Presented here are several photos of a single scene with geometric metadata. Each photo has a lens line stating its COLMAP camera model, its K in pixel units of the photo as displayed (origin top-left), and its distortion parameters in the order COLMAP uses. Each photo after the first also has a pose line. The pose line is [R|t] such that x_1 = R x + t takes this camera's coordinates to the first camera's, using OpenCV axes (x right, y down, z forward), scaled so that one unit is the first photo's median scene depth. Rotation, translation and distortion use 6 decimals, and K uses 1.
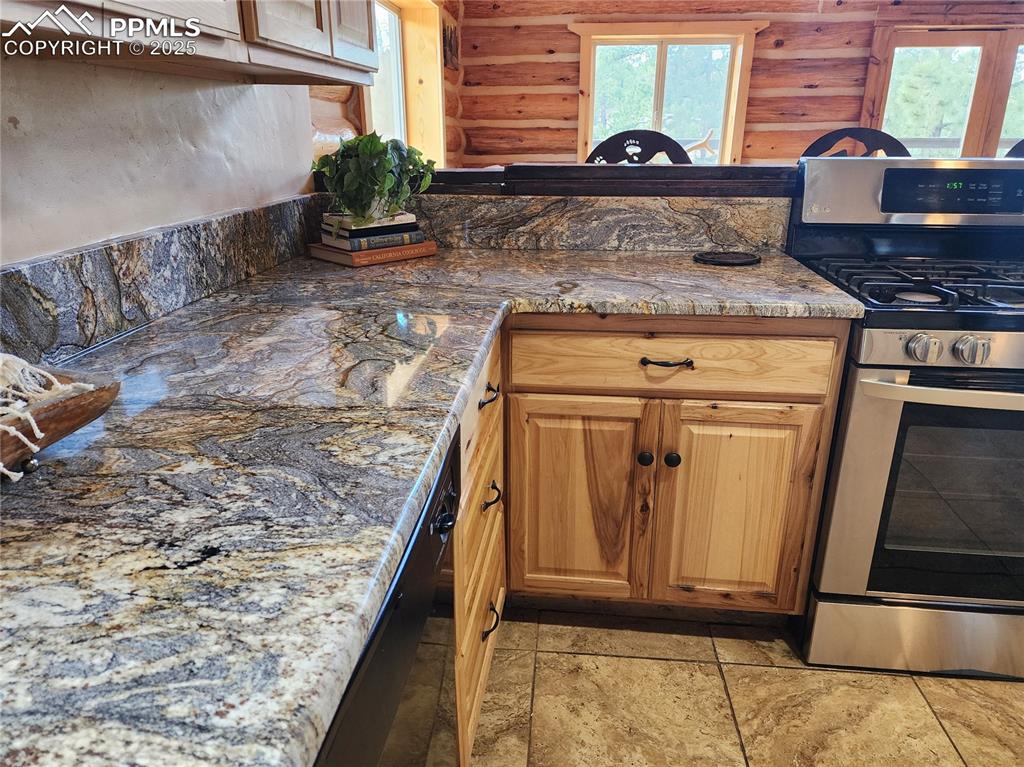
lens RADIAL K [[724.9, 0, 510.6], [0, 724.9, 387.3], [0, 0, 1]] dist [0.055468, -0.043788]
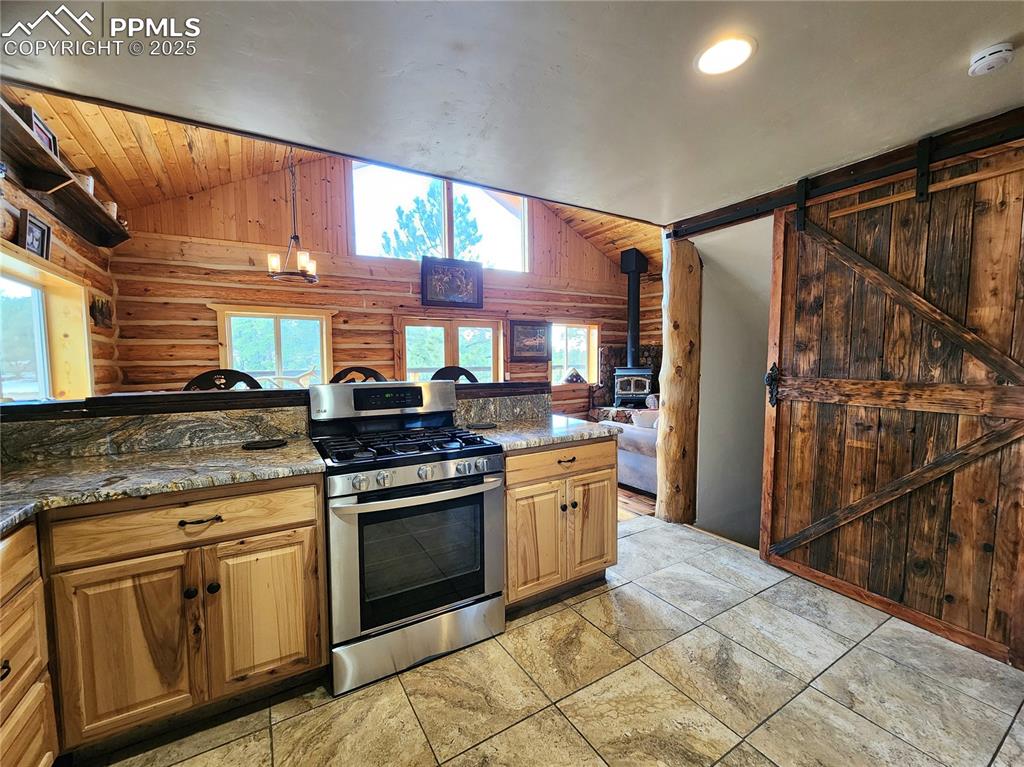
lens RADIAL K [[428.0, 0, 504.7], [0, 428.0, 388.6], [0, 0, 1]] dist [-0.001127, 0.000465]
pose [[0.802569, -0.048237, 0.594605, 0.185596], [0.210698, 0.955408, -0.206884, 0.017553], [-0.558112, 0.291321, 0.776945, -0.091944]]
